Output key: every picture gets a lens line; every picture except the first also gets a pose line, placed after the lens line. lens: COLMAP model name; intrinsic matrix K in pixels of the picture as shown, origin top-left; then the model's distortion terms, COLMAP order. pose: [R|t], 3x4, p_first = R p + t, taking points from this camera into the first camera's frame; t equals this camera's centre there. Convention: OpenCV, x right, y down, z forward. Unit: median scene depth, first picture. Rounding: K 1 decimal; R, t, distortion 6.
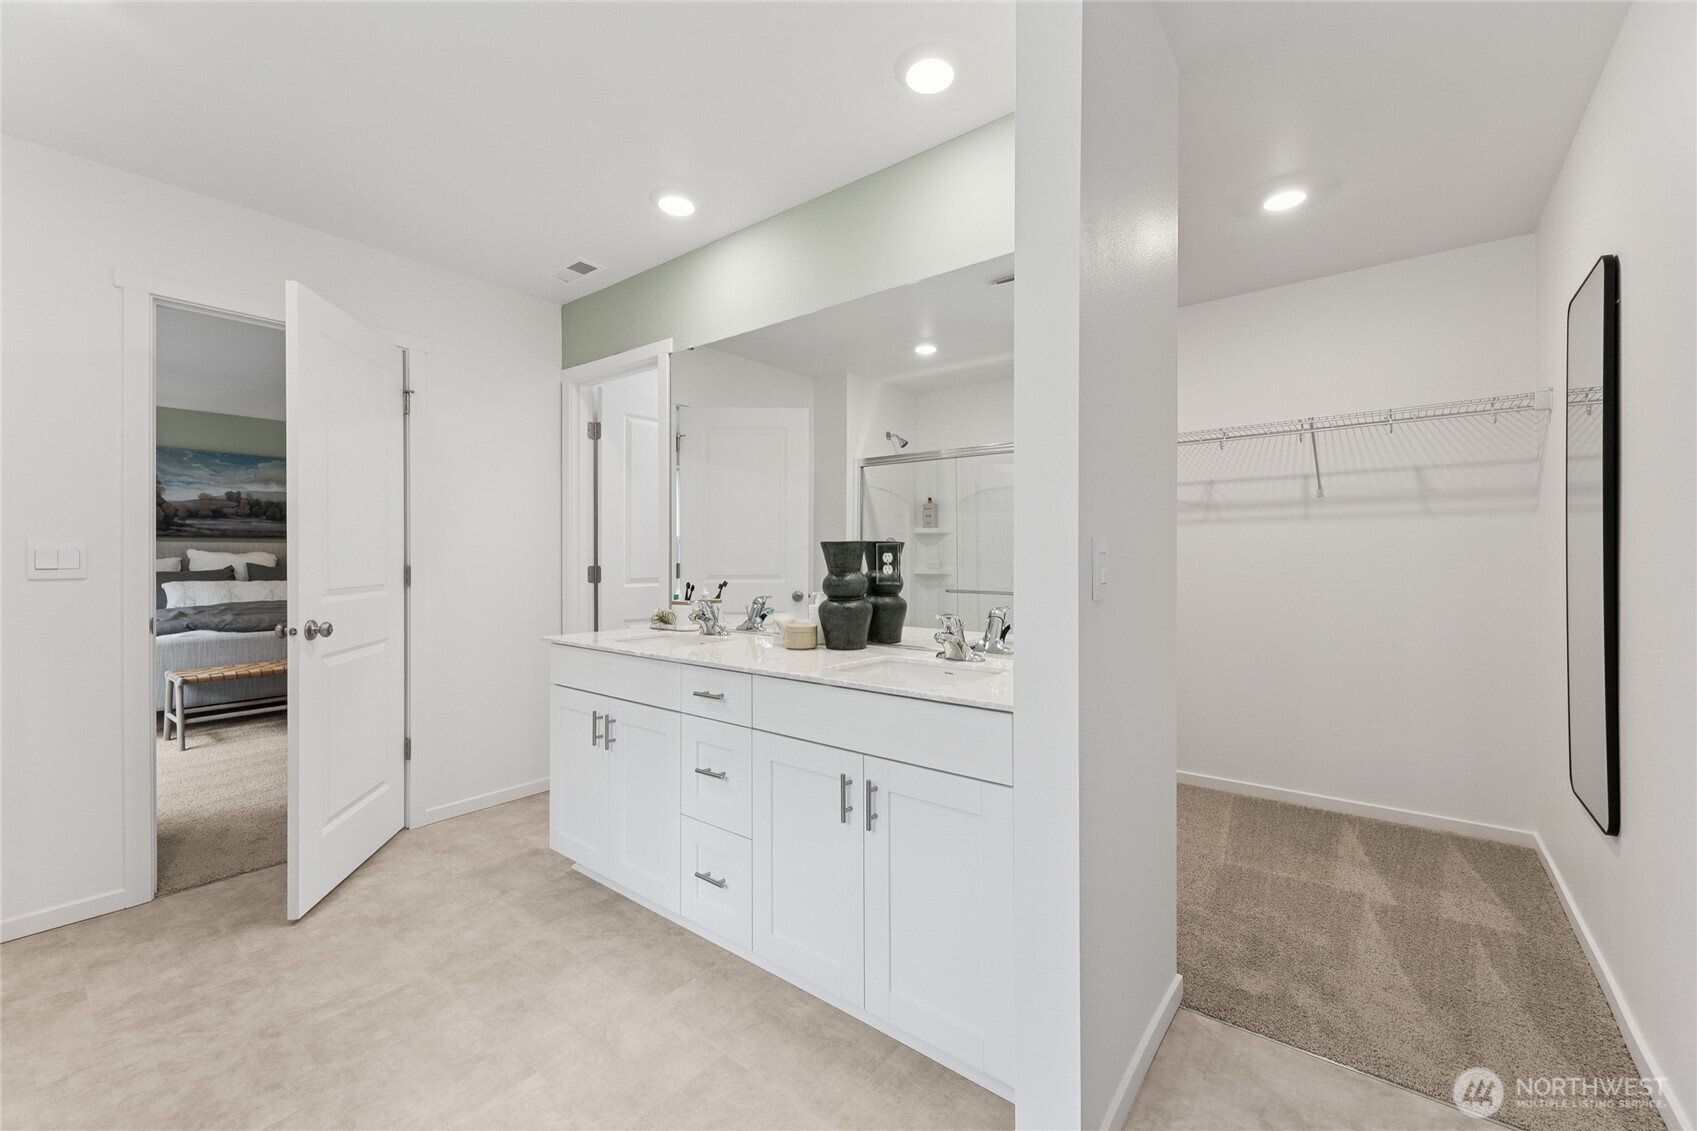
lens RADIAL K [[675.1, 0, 853.1], [0, 675.1, 563.7], [0, 0, 1]] dist [-0.020979, -0.000759]
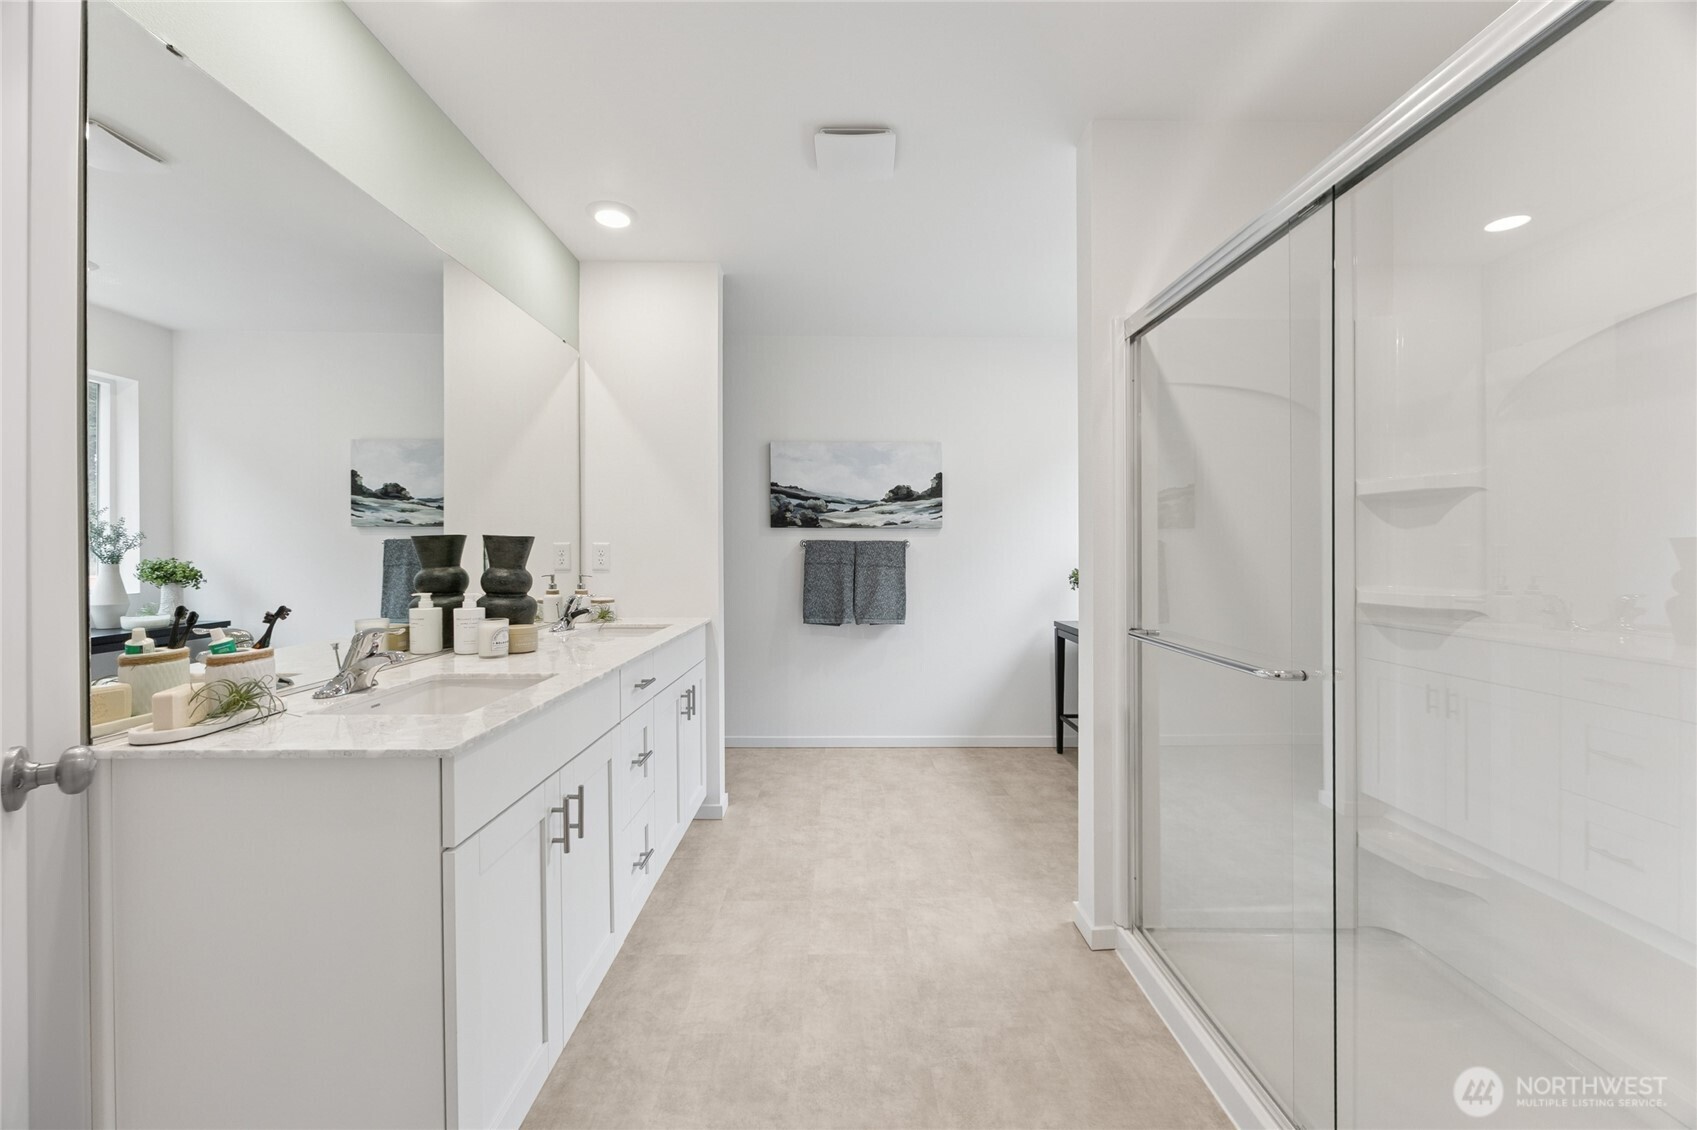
lens RADIAL K [[675.1, 0, 843.8], [0, 675.1, 549.8], [0, 0, 1]] dist [-0.020979, -0.000759]
pose [[-0.621602, -0.009582, 0.783275, -1.377647], [-0.006211, 0.999954, 0.007304, -0.038561], [-0.783309, -0.000325, -0.621633, 1.570851]]
